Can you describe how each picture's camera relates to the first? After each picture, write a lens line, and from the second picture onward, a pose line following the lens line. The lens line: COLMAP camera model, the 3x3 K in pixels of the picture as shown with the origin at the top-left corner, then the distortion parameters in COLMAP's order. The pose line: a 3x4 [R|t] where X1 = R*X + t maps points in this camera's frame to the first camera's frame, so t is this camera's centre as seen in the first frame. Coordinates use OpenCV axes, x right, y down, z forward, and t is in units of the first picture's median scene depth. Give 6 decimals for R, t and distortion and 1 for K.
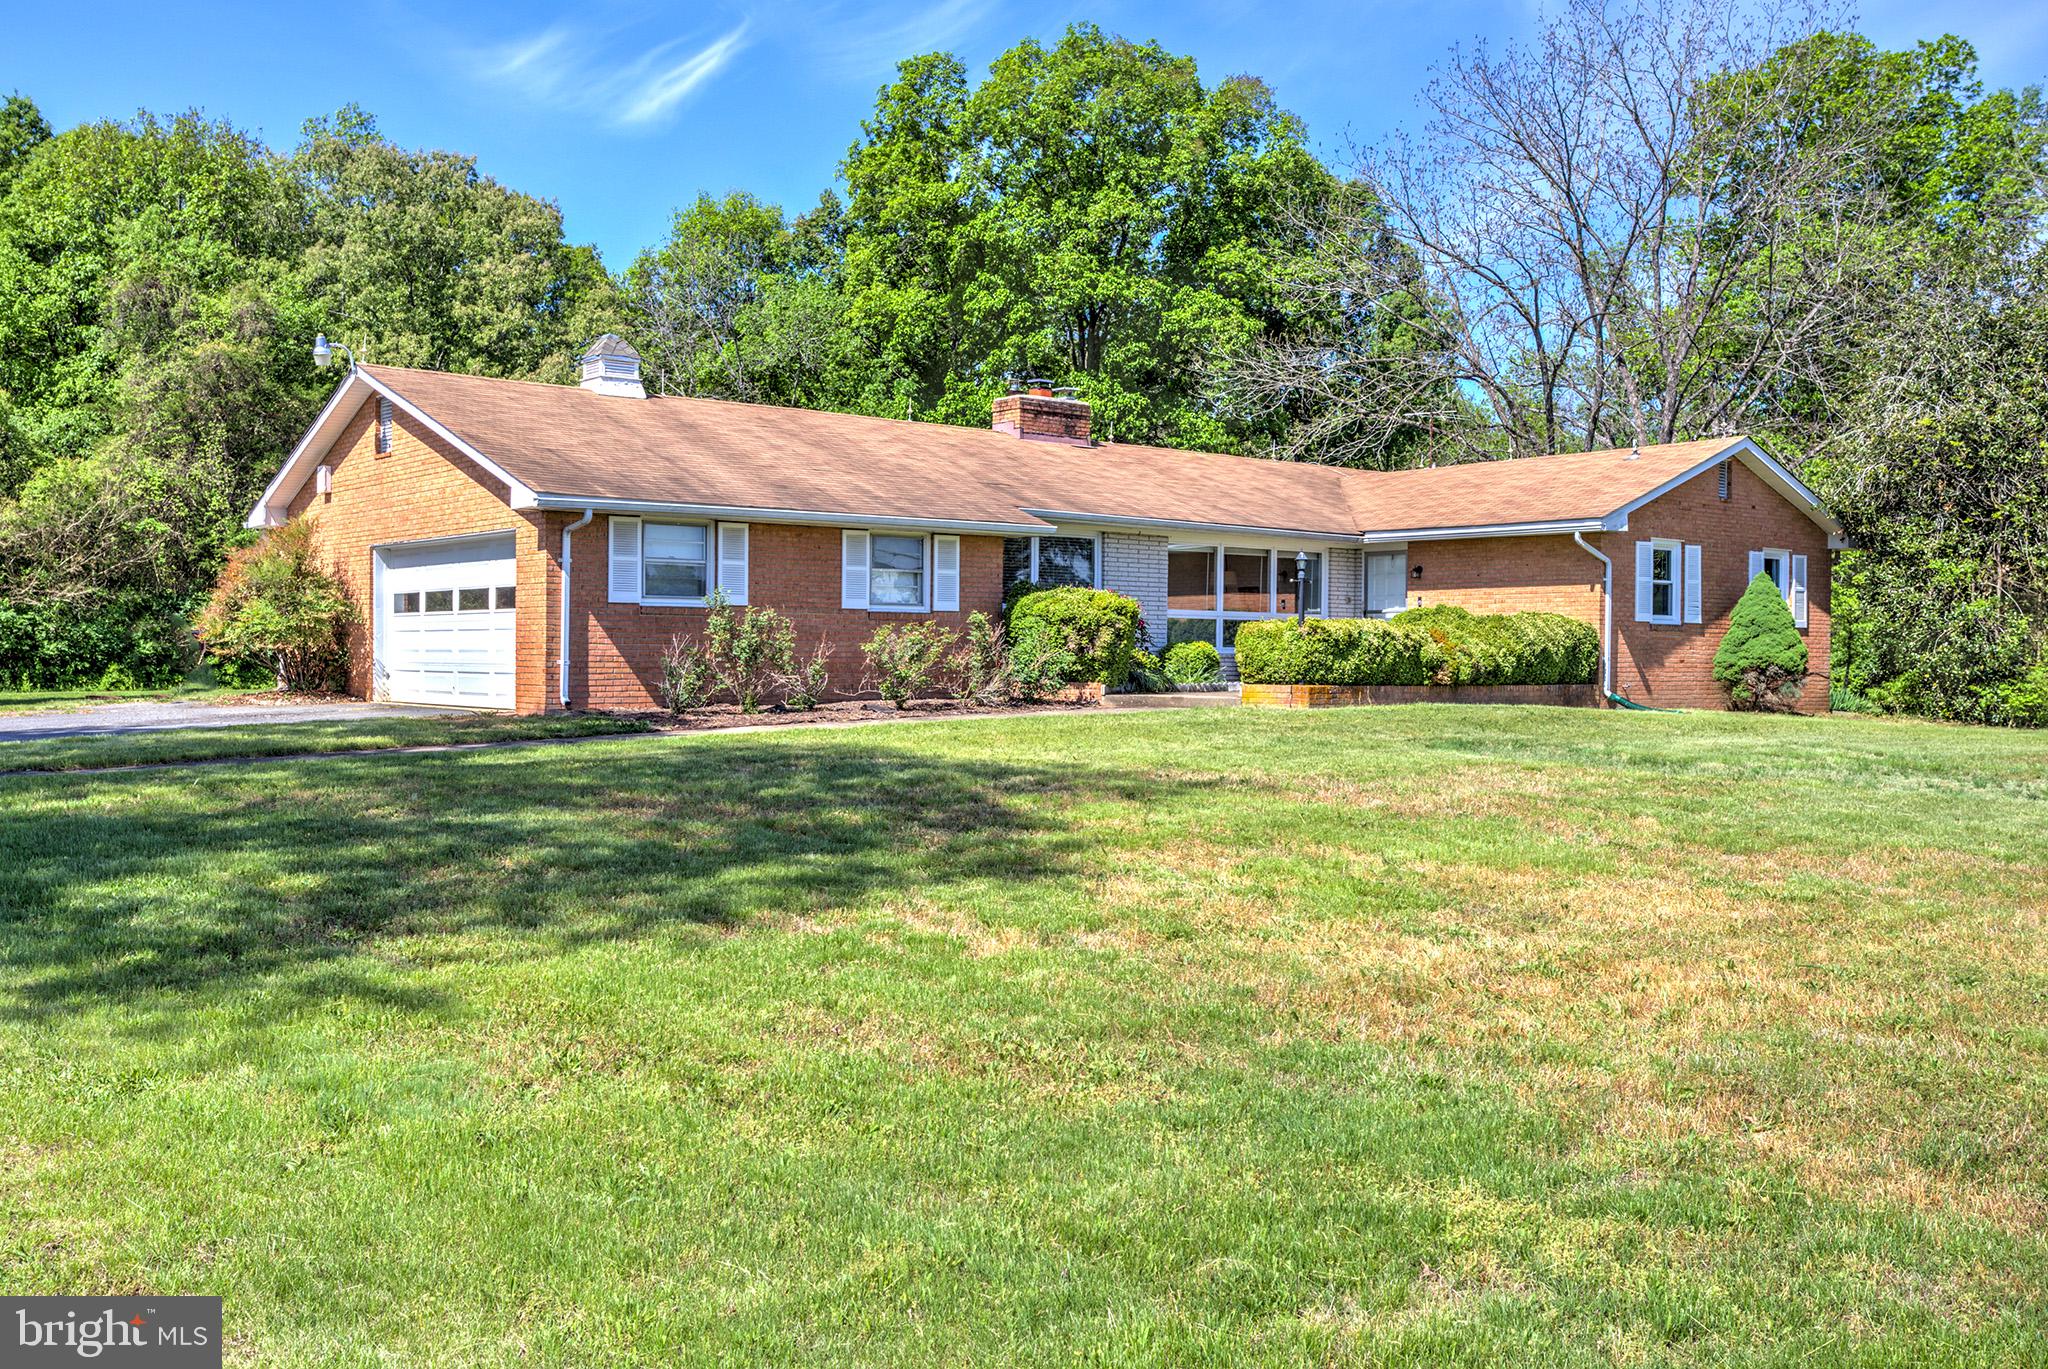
lens RADIAL K [[1888.8, 0, 1024.0], [0, 1888.8, 684.5], [0, 0, 1]] dist [0.000905, 0.009058]
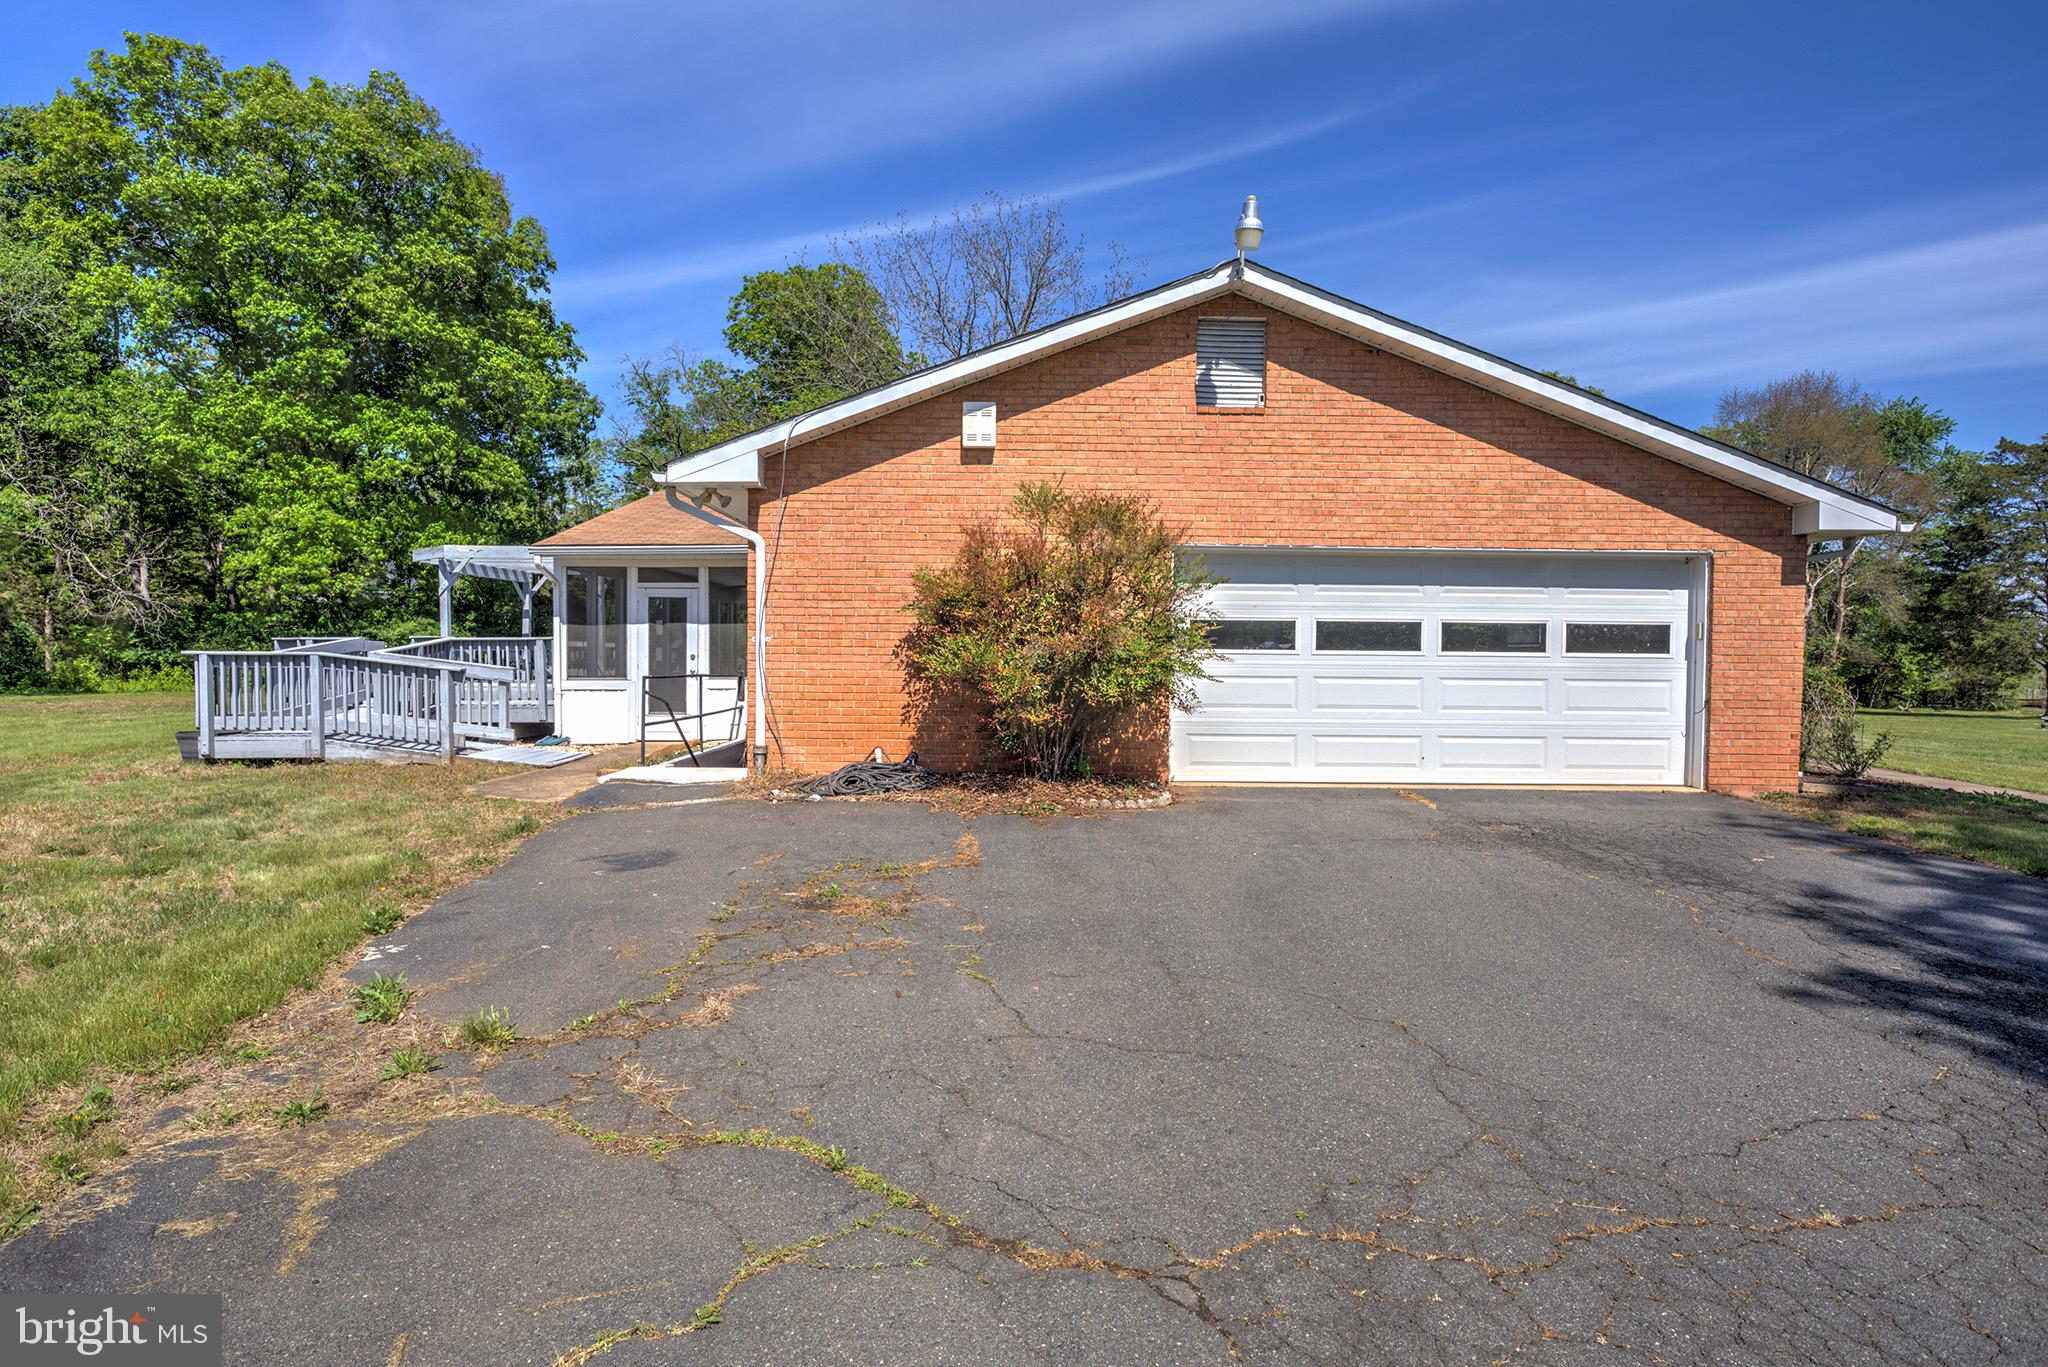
lens RADIAL K [[1148.2, 0, 1024.0], [0, 1148.2, 683.5], [0, 0, 1]] dist [0.002704, 0.000172]
pose [[0.598227, -0.016416, 0.801158, -0.649106], [0.005384, 0.999850, 0.016467, -0.030615], [-0.801308, -0.005537, 0.598226, 0.755920]]
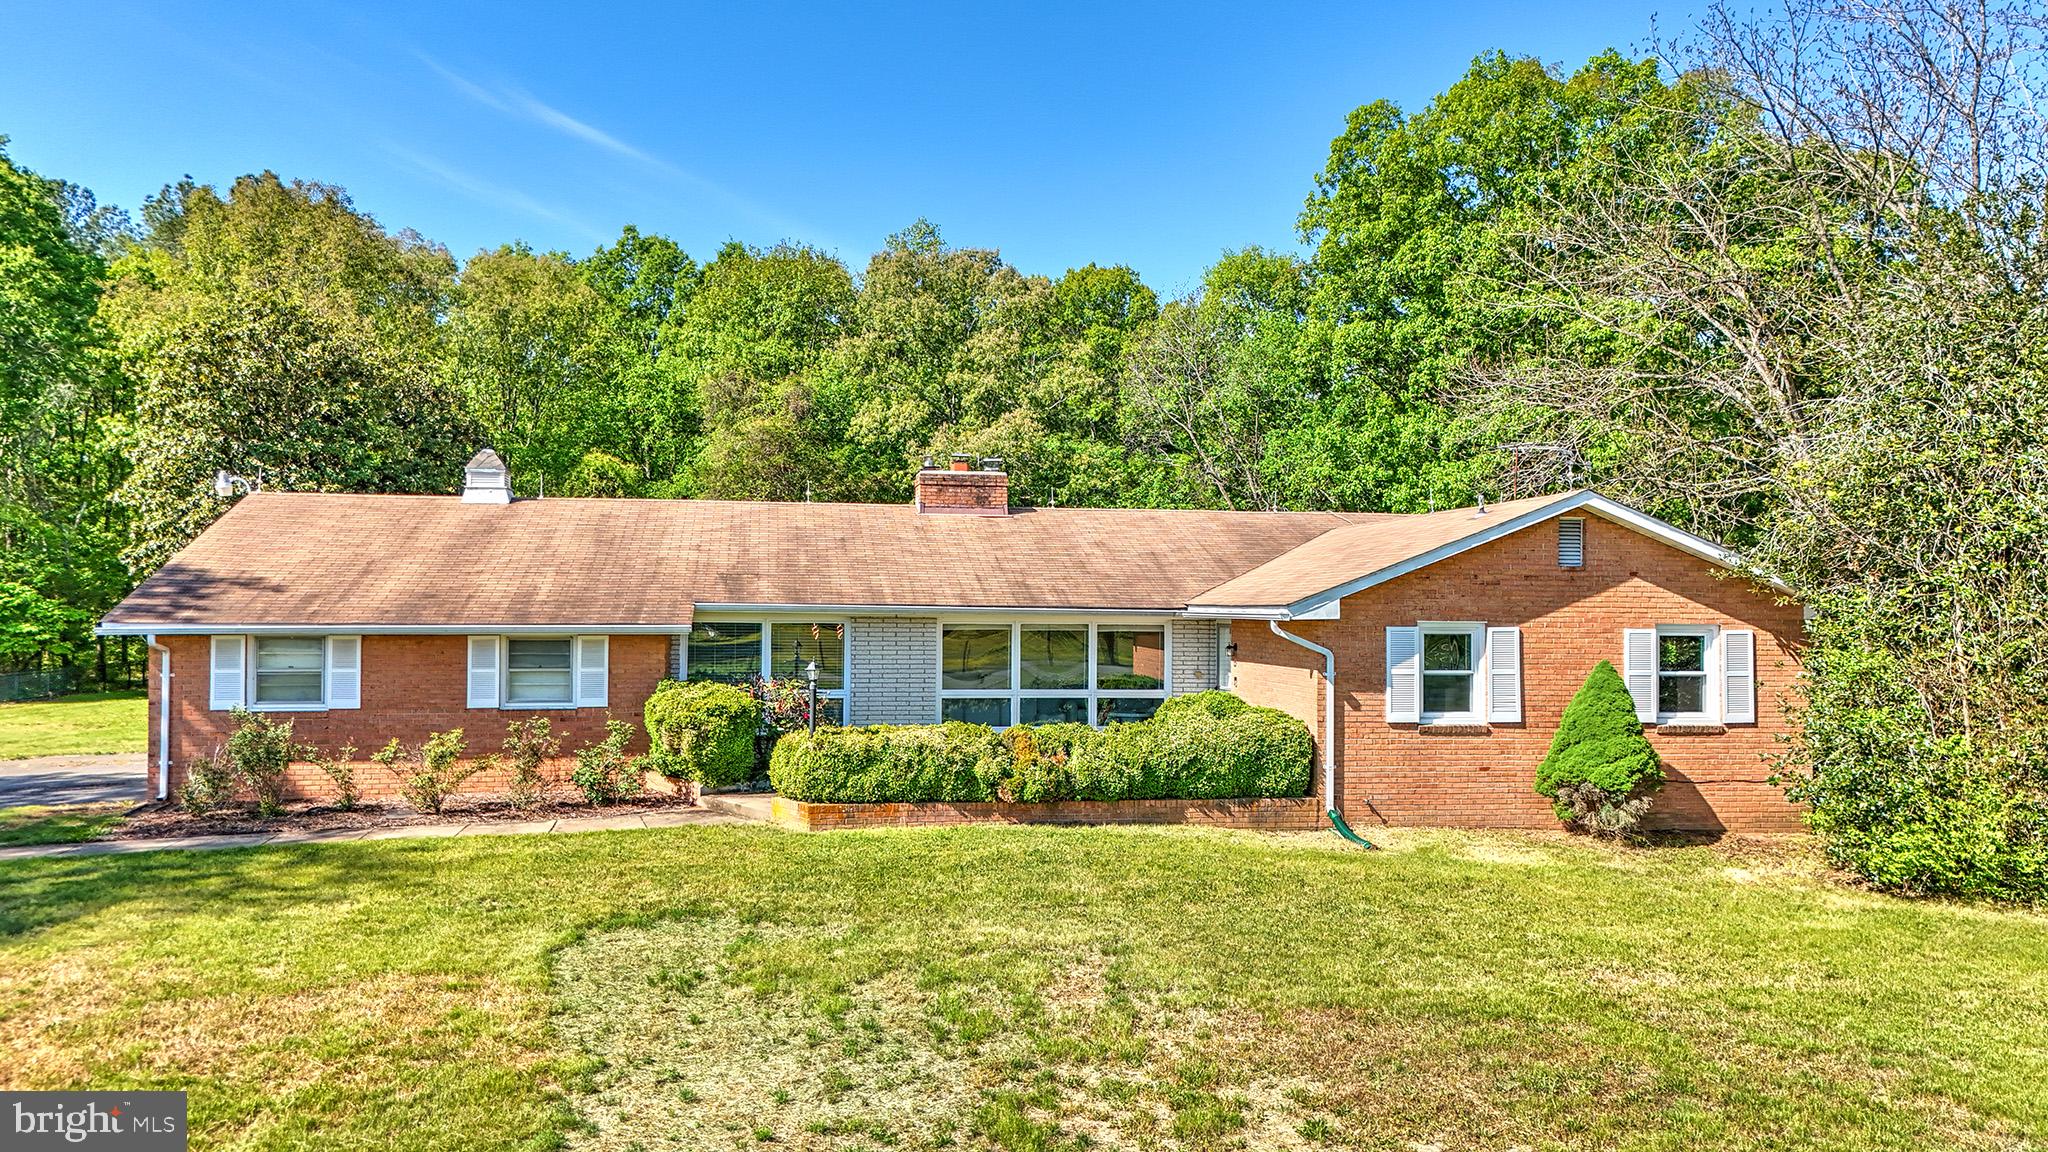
lens RADIAL K [[1567.9, 0, 1024.0], [0, 1567.9, 576.0], [0, 0, 1]] dist [0.048103, 0.000272]
pose [[0.873290, -0.012176, -0.487049, 0.541737], [-0.006465, 0.999310, -0.036575, -0.073649], [0.487158, 0.035089, 0.872609, 0.314048]]
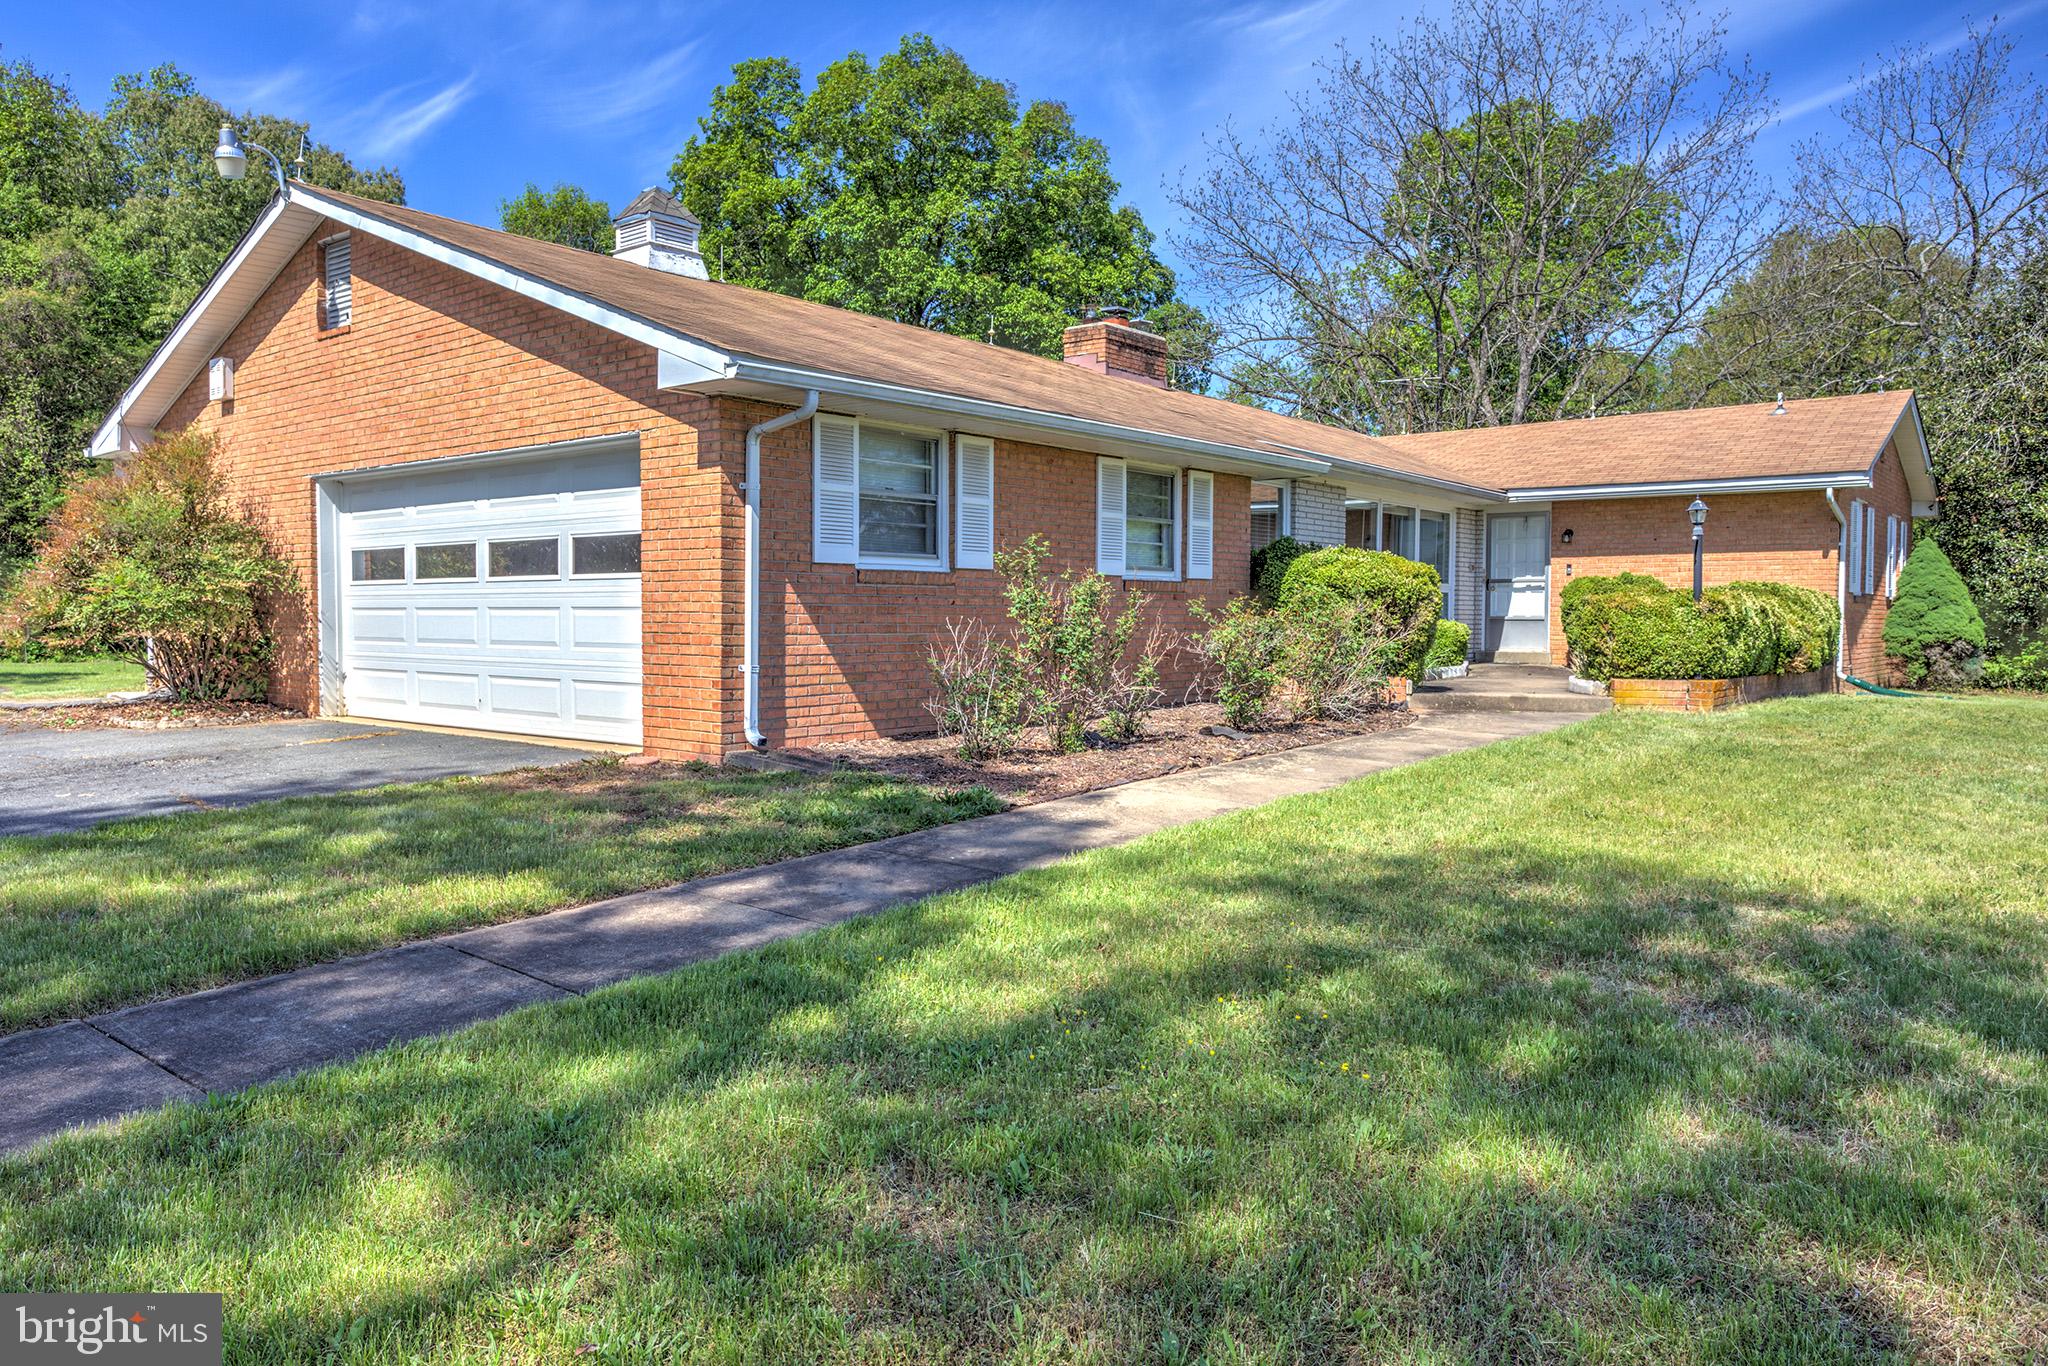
lens RADIAL K [[1412.8, 0, 1024.0], [0, 1412.8, 683.0], [0, 0, 1]] dist [0.003684, -0.008247]
pose [[0.978084, -0.013514, 0.207773, -0.196524], [0.006519, 0.999390, 0.034317, -0.016738], [-0.208110, -0.032211, 0.977575, 0.446677]]
